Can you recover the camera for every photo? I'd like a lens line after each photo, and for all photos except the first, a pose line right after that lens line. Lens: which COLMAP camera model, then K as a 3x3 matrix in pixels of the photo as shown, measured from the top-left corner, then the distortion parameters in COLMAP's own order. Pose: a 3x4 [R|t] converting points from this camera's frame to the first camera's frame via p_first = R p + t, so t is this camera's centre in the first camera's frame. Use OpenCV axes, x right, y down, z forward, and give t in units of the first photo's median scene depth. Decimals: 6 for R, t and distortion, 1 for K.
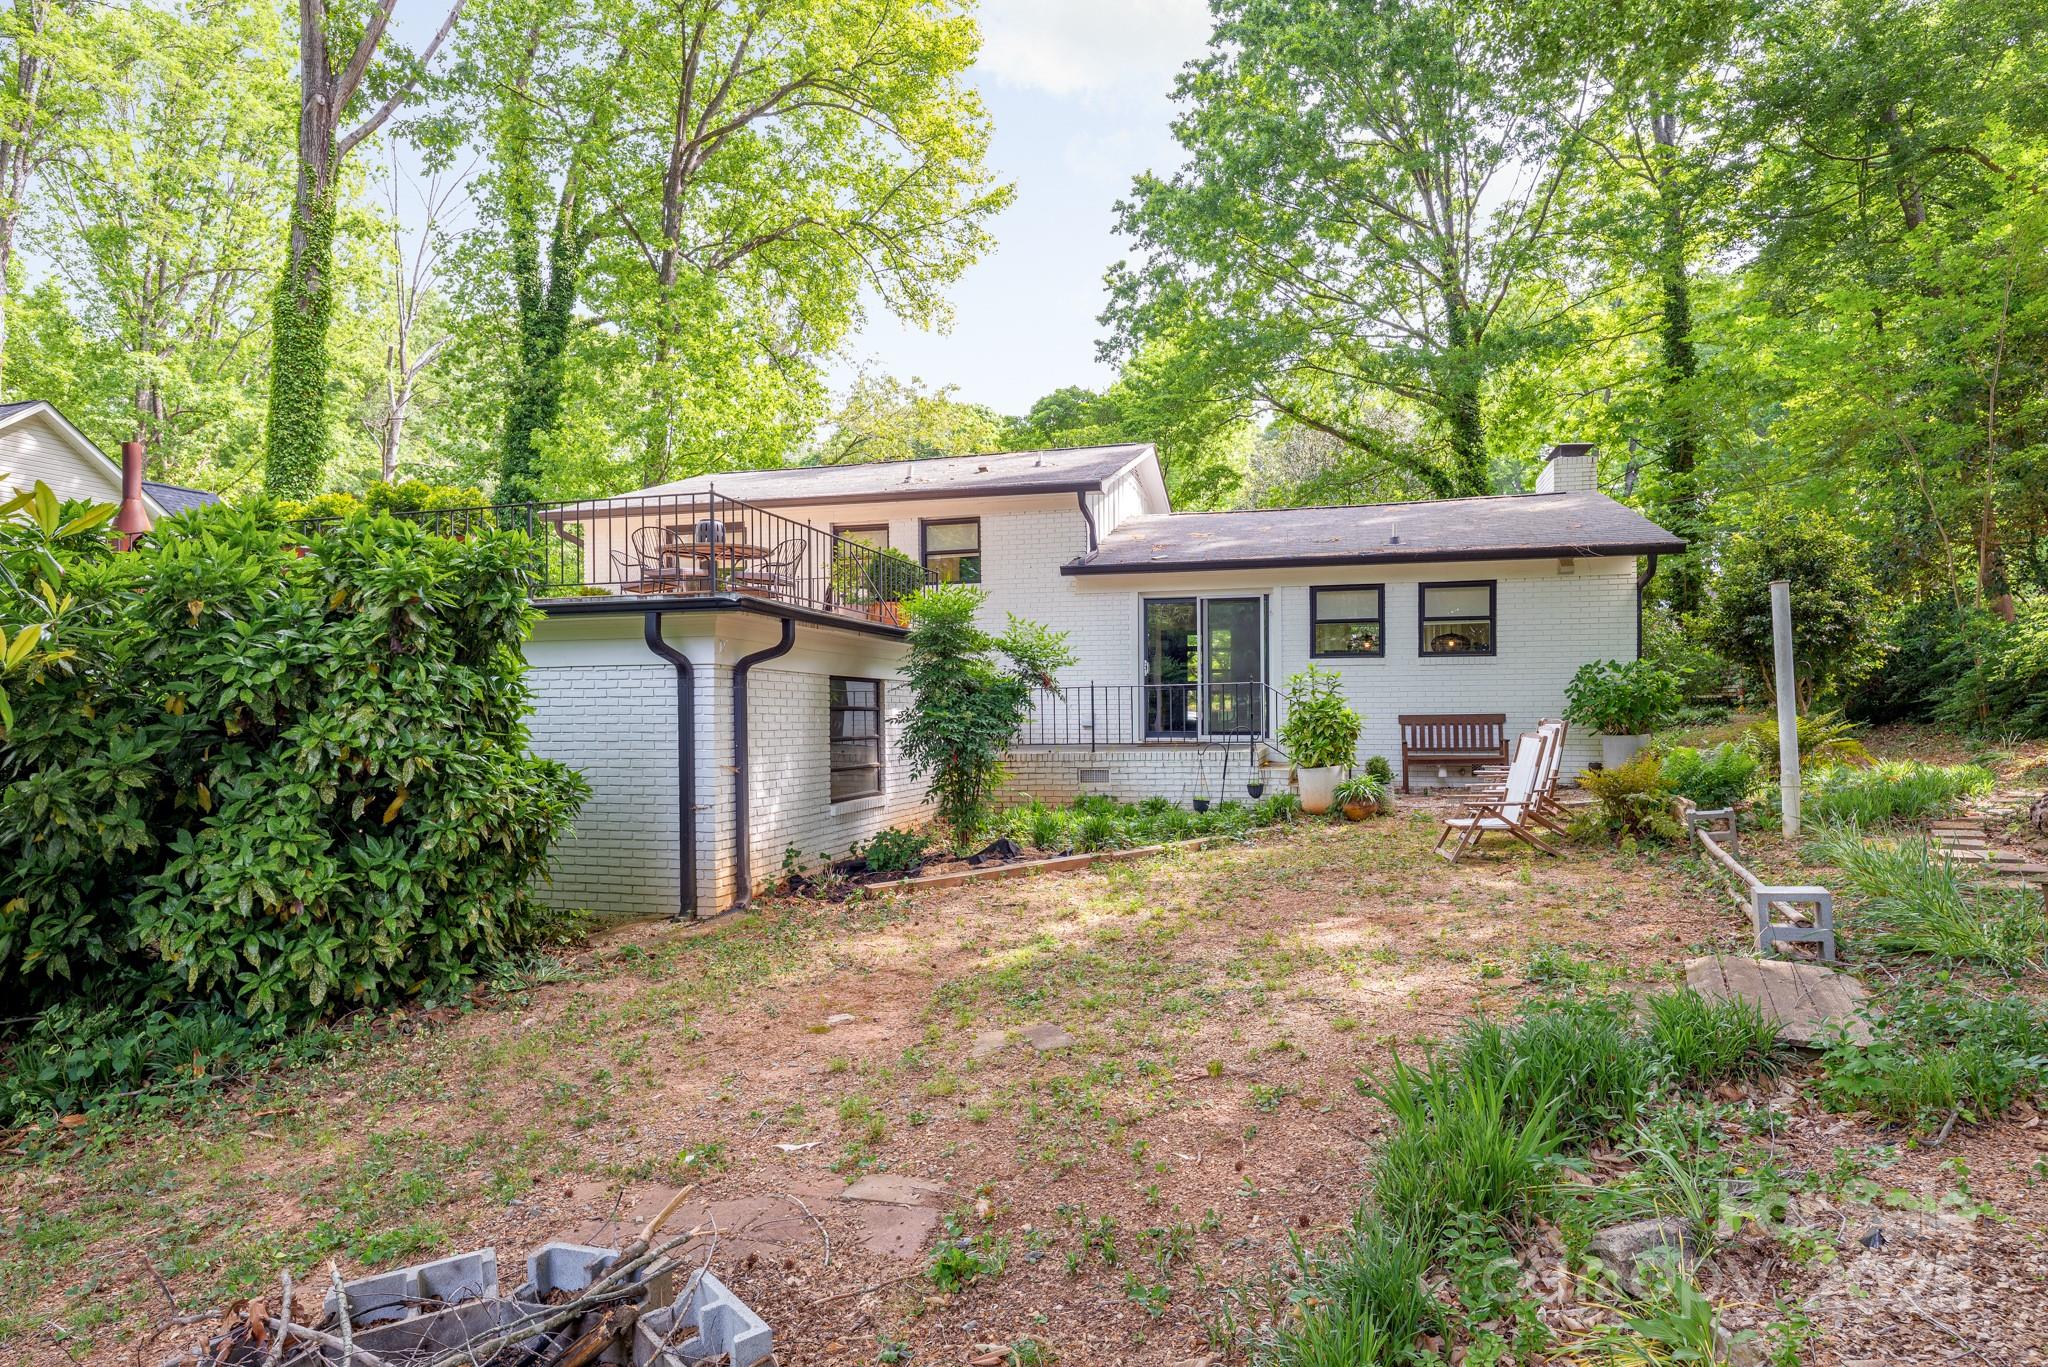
lens RADIAL K [[981.4, 0, 1024.0], [0, 981.4, 683.5], [0, 0, 1]] dist [-0.000653, -0.001001]
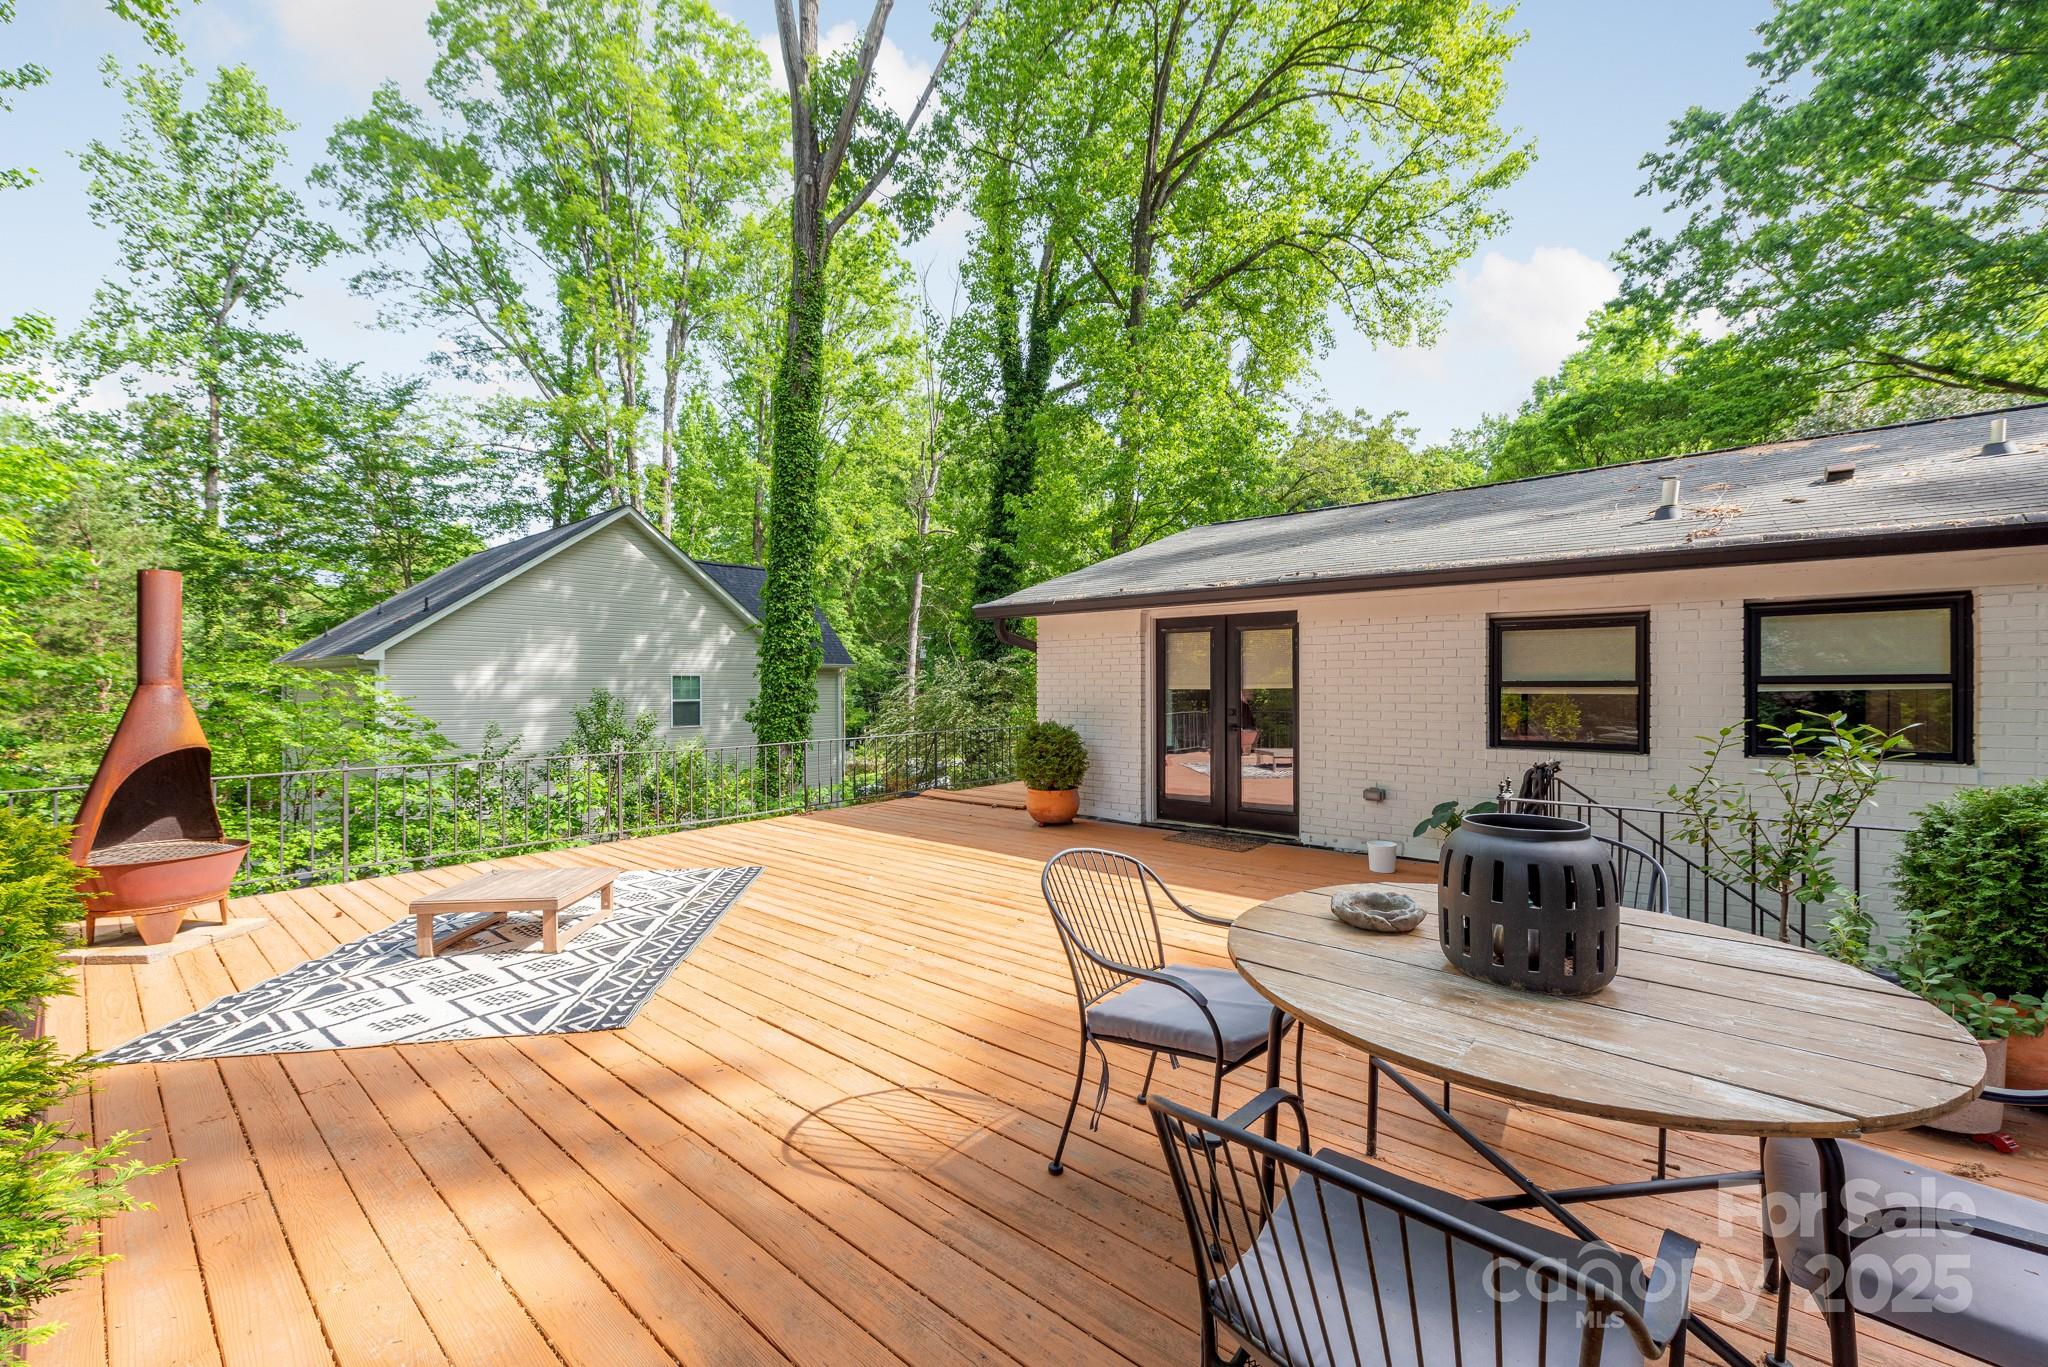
lens RADIAL K [[809.1, 0, 1044.8], [0, 809.1, 672.8], [0, 0, 1]] dist [0.008736, -0.000488]
pose [[0.901357, 0.005286, -0.433045, -0.089532], [-0.011821, 0.999853, -0.012400, -0.055163], [0.432916, 0.016296, 0.901287, 0.232094]]
